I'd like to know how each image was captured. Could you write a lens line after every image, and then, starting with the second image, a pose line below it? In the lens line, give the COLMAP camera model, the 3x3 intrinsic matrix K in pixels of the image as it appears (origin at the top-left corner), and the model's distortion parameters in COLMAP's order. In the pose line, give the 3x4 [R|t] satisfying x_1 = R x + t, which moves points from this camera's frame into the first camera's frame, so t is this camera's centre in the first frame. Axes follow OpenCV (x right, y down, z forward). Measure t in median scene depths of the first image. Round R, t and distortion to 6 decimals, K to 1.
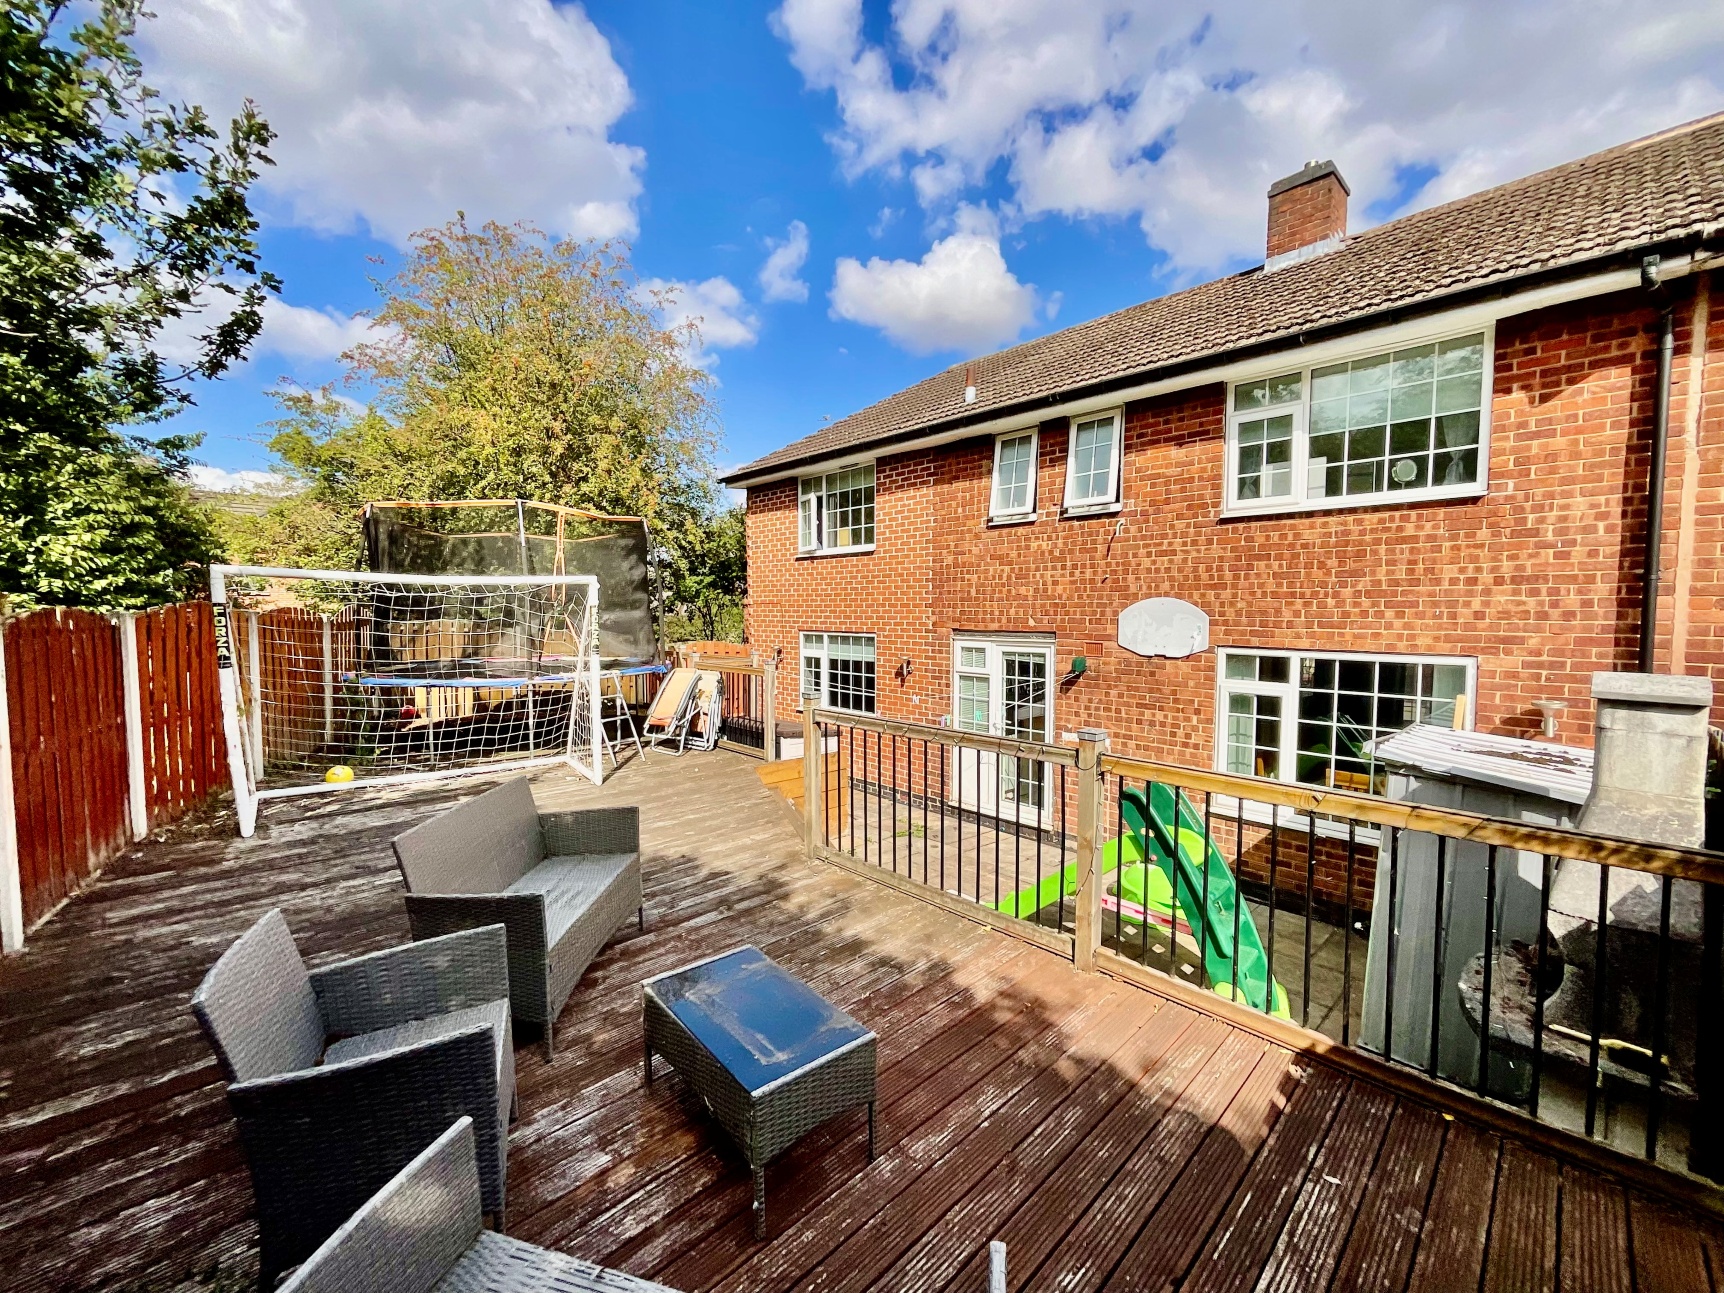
lens RADIAL K [[687.8, 0, 897.4], [0, 687.8, 650.1], [0, 0, 1]] dist [-0.015733, -0.000053]
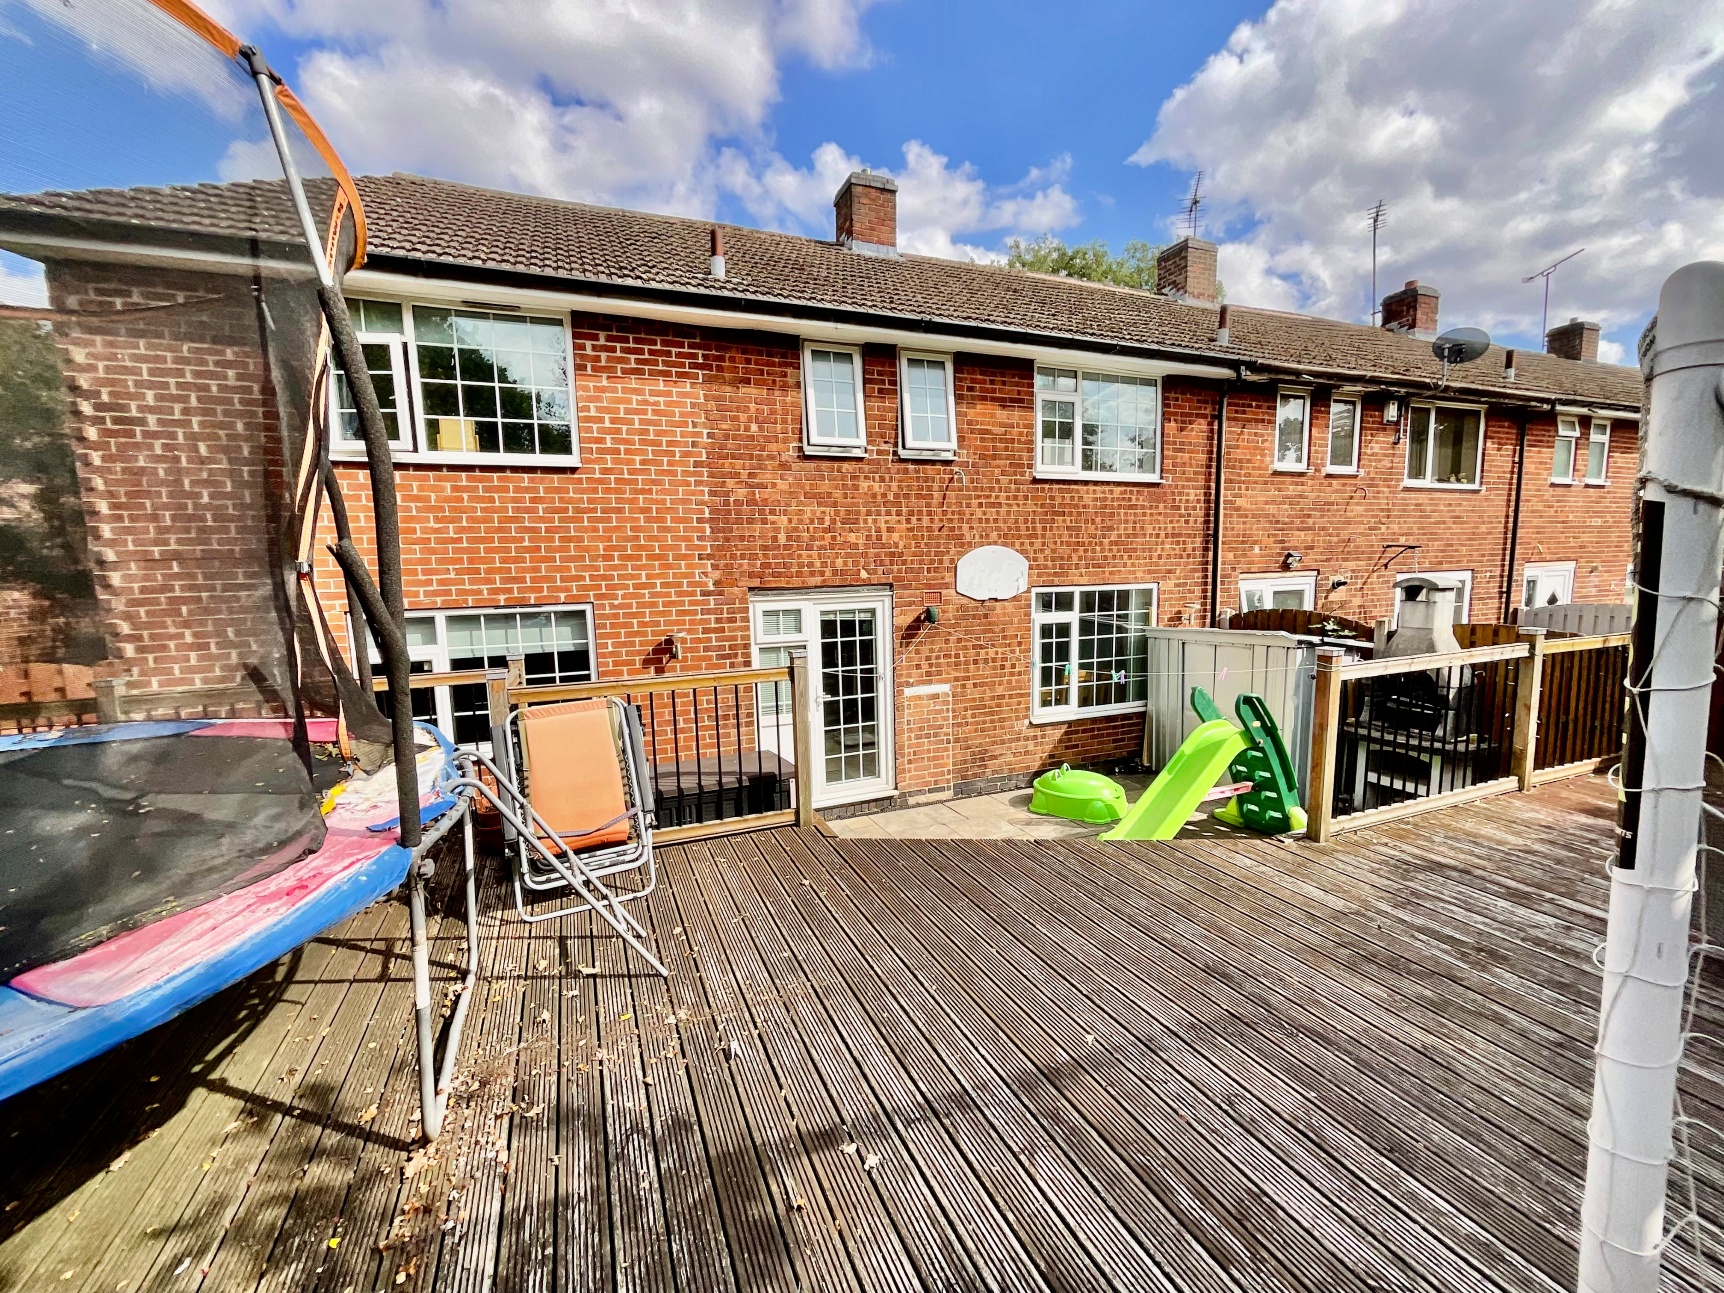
lens RADIAL K [[696.1, 0, 861.3], [0, 696.1, 650.6], [0, 0, 1]] dist [-0.001221, -0.000769]
pose [[0.388409, -0.129552, 0.912335, -0.690857], [0.073141, 0.991278, 0.109624, -0.044870], [-0.918580, 0.024150, 0.394497, 0.711398]]
